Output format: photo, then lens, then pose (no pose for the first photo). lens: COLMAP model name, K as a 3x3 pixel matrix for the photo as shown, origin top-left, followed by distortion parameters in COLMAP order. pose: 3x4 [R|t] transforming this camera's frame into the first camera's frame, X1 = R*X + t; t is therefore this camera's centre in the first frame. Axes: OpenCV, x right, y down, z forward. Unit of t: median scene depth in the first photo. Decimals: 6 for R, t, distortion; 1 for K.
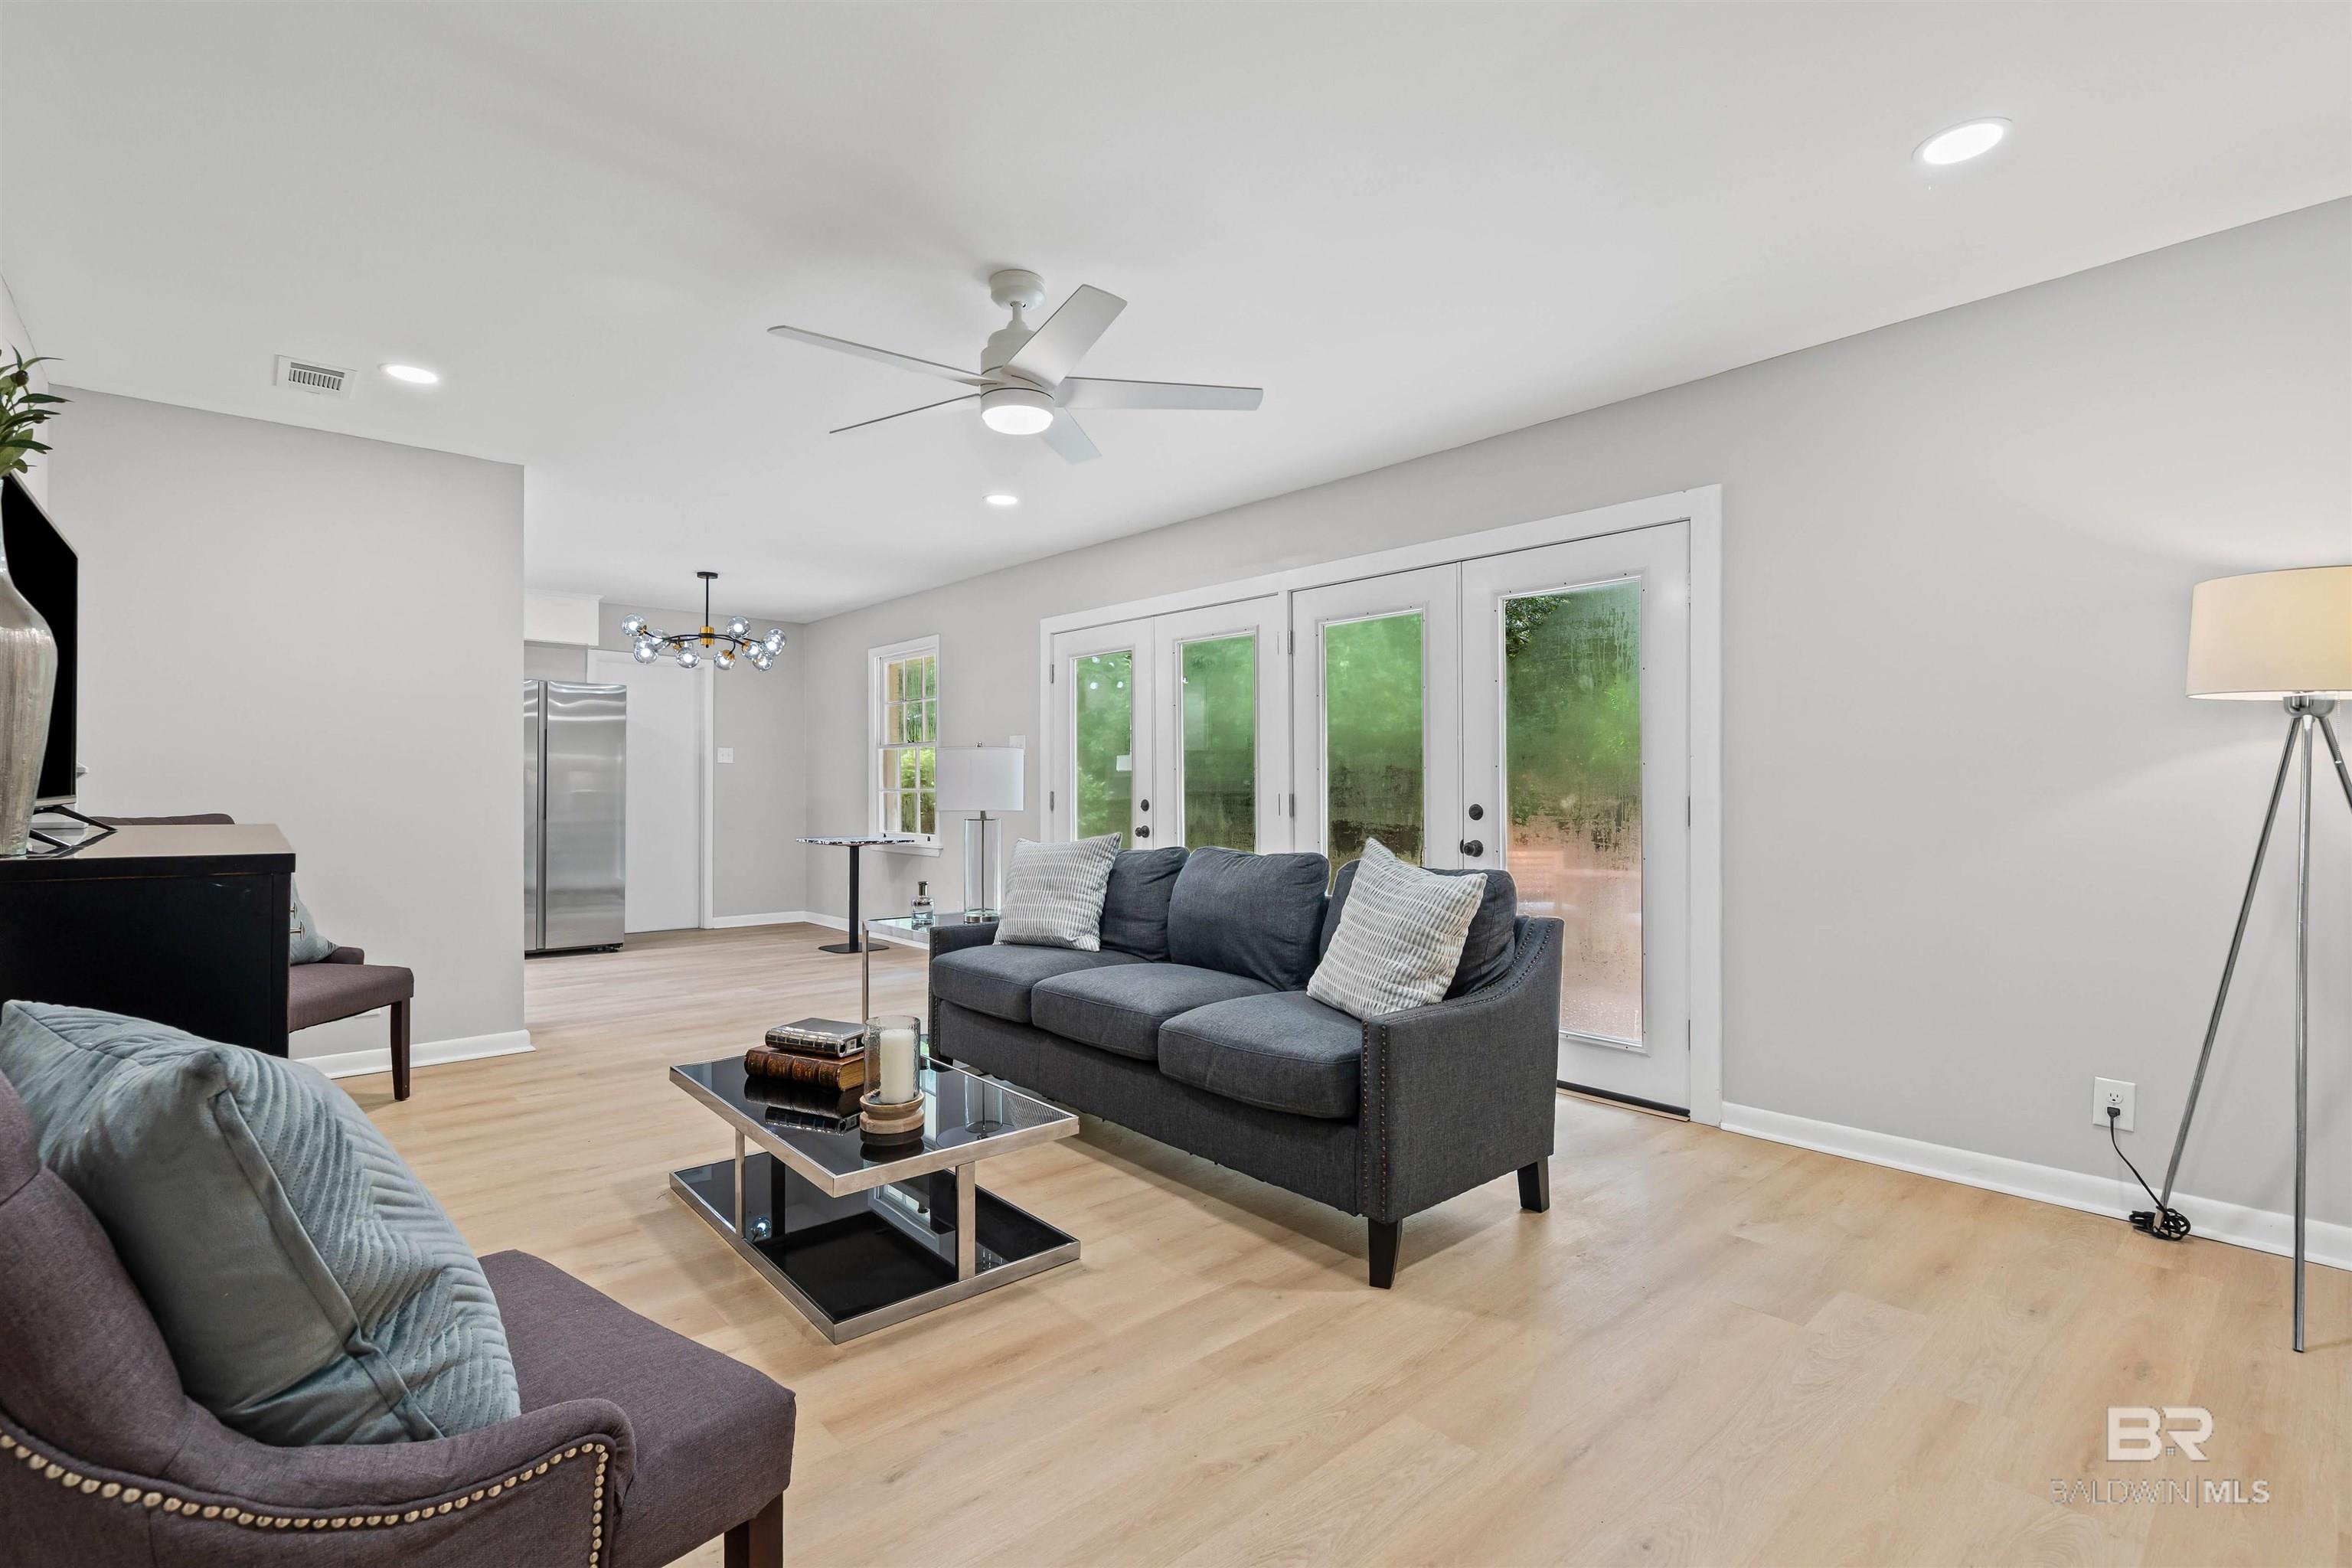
lens RADIAL K [[1082.5, 0, 1160.4], [0, 1082.5, 783.1], [0, 0, 1]] dist [-0.005329, 0.000938]
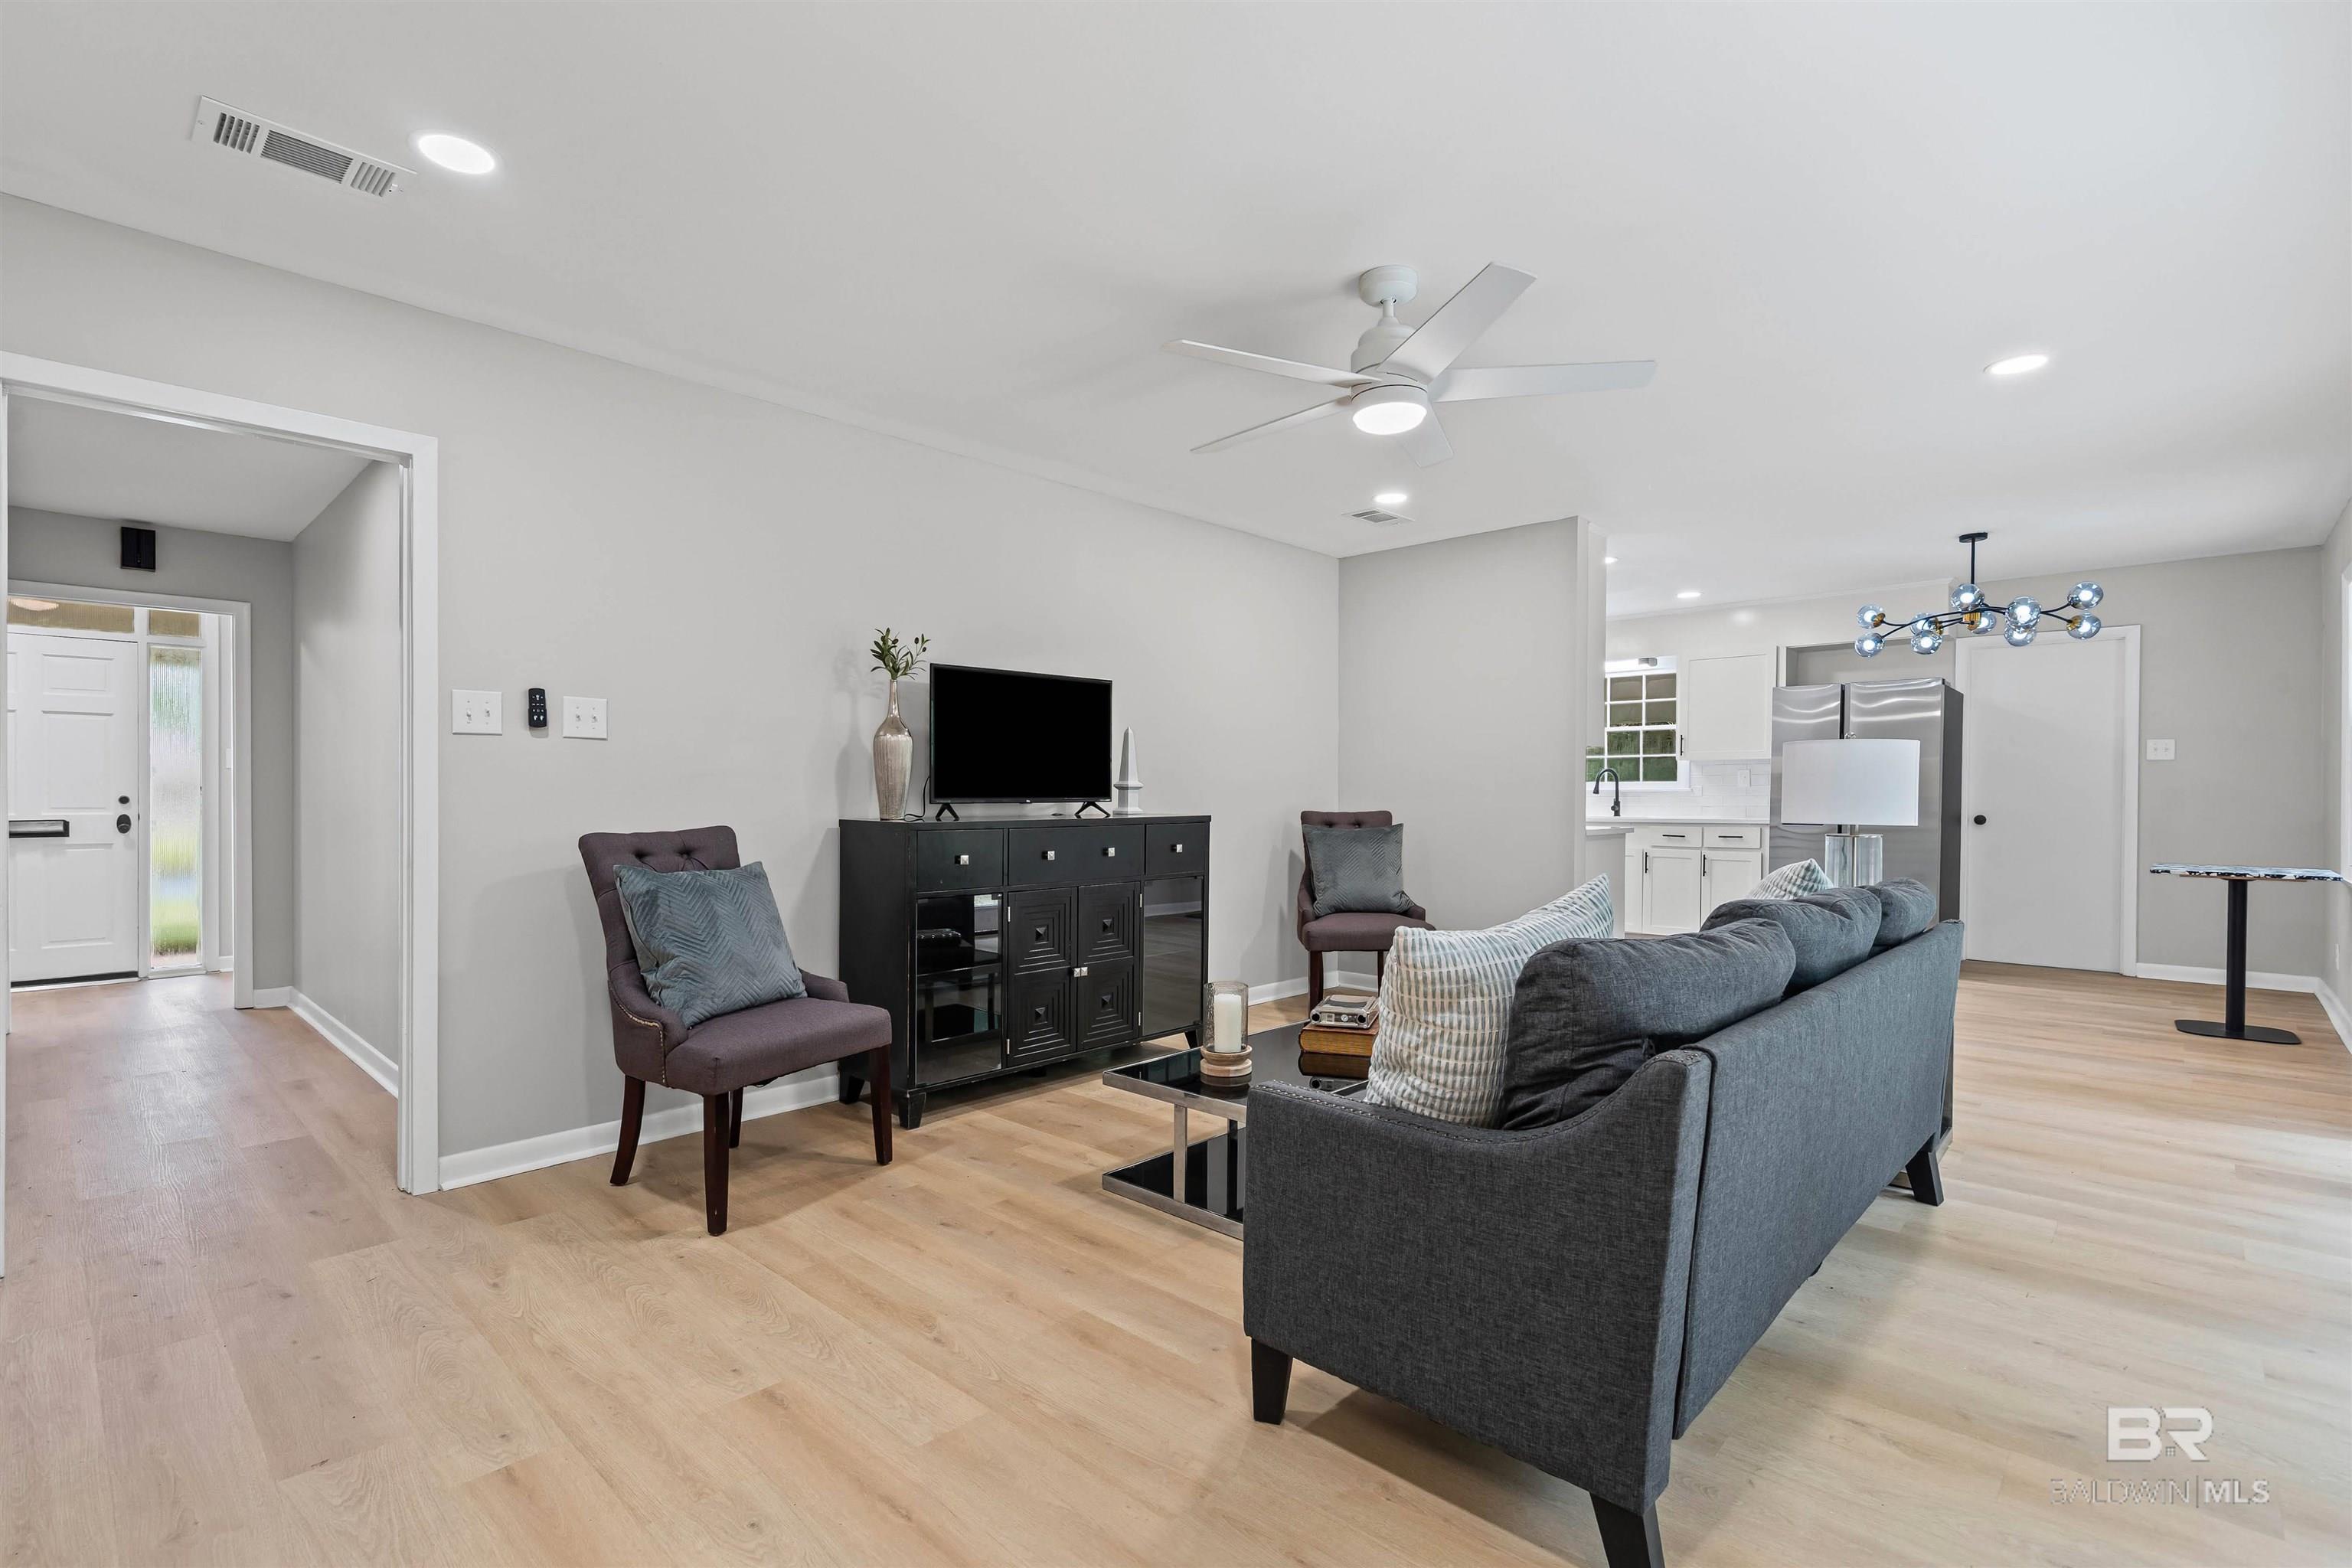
lens RADIAL K [[1082.5, 0, 1163.4], [0, 1082.5, 797.6], [0, 0, 1]] dist [-0.005329, 0.000938]
pose [[0.087211, 0.000933, -0.996189, 0.838121], [0.004034, 0.999991, 0.001290, 0.009629], [0.996182, -0.004131, 0.087207, 0.730086]]
